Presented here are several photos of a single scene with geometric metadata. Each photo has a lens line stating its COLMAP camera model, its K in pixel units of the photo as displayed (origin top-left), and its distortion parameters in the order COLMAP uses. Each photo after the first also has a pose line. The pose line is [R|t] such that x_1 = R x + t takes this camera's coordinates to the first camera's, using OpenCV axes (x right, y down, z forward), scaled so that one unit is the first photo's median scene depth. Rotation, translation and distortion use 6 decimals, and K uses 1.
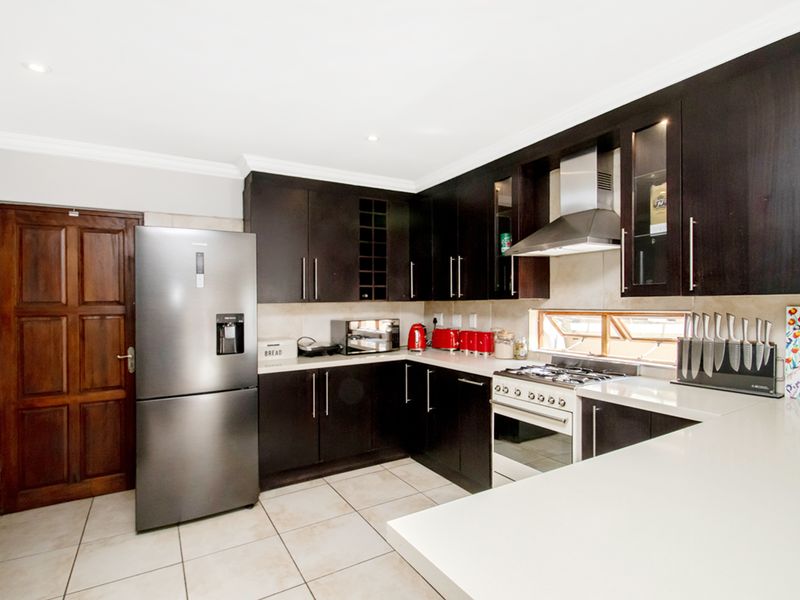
lens RADIAL K [[425.2, 0, 400.0], [0, 425.2, 300.0], [0, 0, 1]] dist [0.003163, 0.000576]
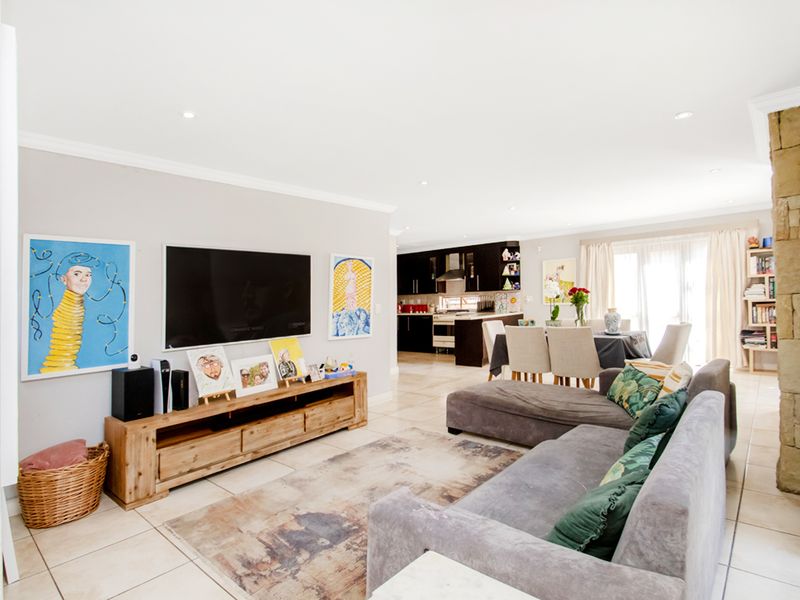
lens RADIAL K [[425.2, 0, 400.0], [0, 425.2, 300.0], [0, 0, 1]] dist [0.003163, 0.000576]
pose [[0.949604, -0.025108, 0.312444, -1.106960], [0.022532, 0.999676, 0.011854, 0.005453], [-0.312640, -0.004217, 0.949862, -2.200434]]
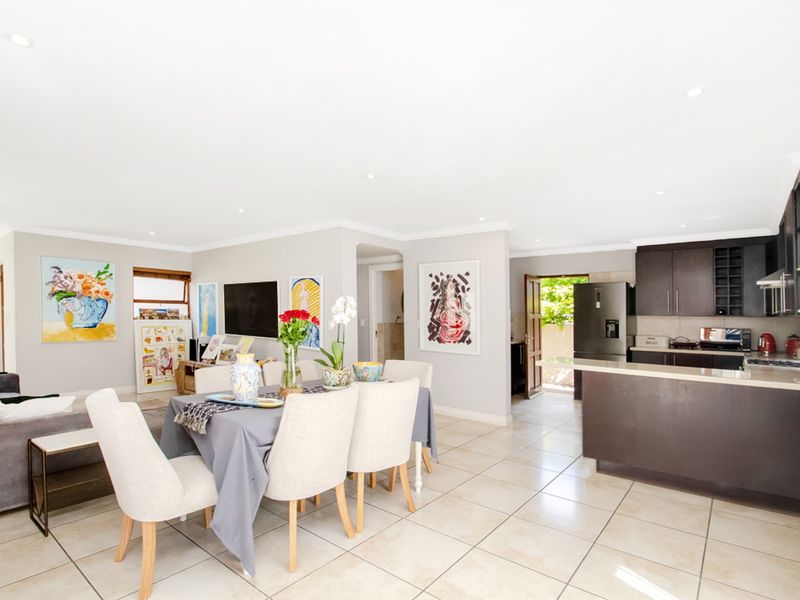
lens RADIAL K [[420.3, 0, 384.4], [0, 420.3, 297.5], [0, 0, 1]] dist [0.003394, 0.000412]
pose [[0.340952, -0.021638, -0.939832, 1.198385], [-0.010825, 0.999578, -0.026941, -0.010916], [0.940019, 0.019359, 0.340574, -0.821696]]
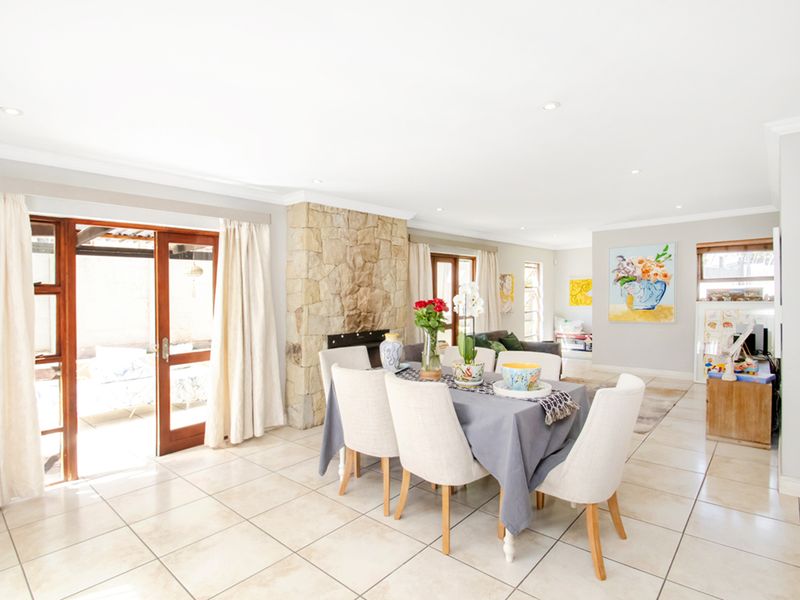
lens RADIAL K [[425.2, 0, 400.0], [0, 425.2, 300.0], [0, 0, 1]] dist [0.003163, 0.000576]
pose [[-0.949613, 0.038477, -0.311056, 0.592644], [0.037226, 0.999257, 0.009959, -0.022232], [0.311208, -0.002122, -0.950339, 0.327090]]
